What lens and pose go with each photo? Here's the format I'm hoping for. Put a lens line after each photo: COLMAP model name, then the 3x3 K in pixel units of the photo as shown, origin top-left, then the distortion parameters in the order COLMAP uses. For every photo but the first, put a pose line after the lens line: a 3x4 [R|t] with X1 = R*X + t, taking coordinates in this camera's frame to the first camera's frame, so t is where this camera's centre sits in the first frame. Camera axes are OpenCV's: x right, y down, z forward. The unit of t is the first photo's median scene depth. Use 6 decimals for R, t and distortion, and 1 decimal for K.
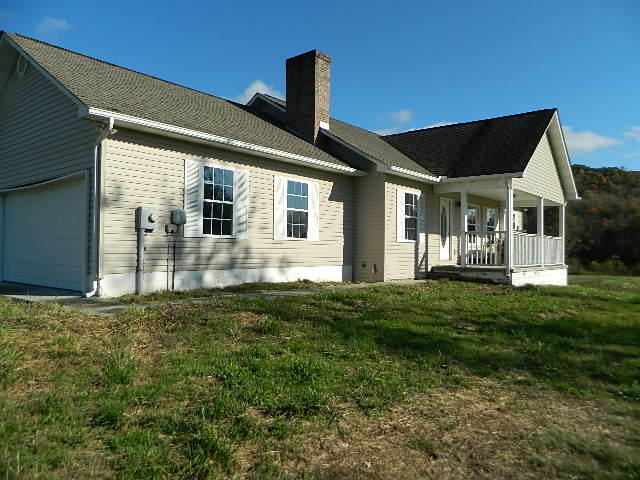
lens RADIAL K [[468.1, 0, 317.6], [0, 468.1, 238.9], [0, 0, 1]] dist [-0.000376, -0.001811]
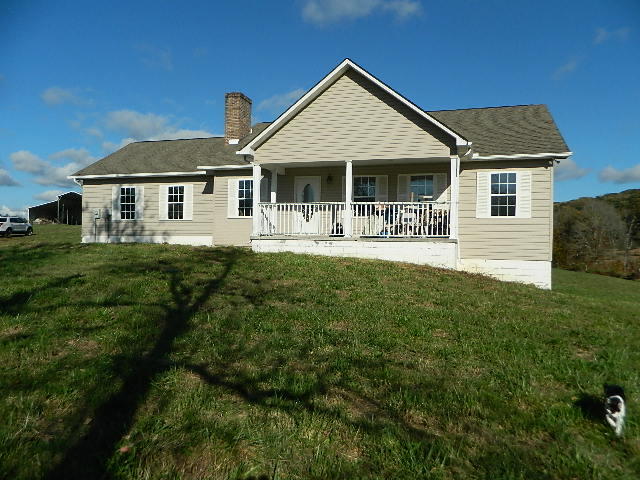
lens RADIAL K [[465.6, 0, 322.8], [0, 465.6, 240.2], [0, 0, 1]] dist [-0.002798, -0.003335]
pose [[0.391390, -0.006261, -0.920204, 1.988337], [0.017789, 0.999841, 0.000763, 0.095211], [0.920053, -0.016669, 0.391439, 0.948853]]
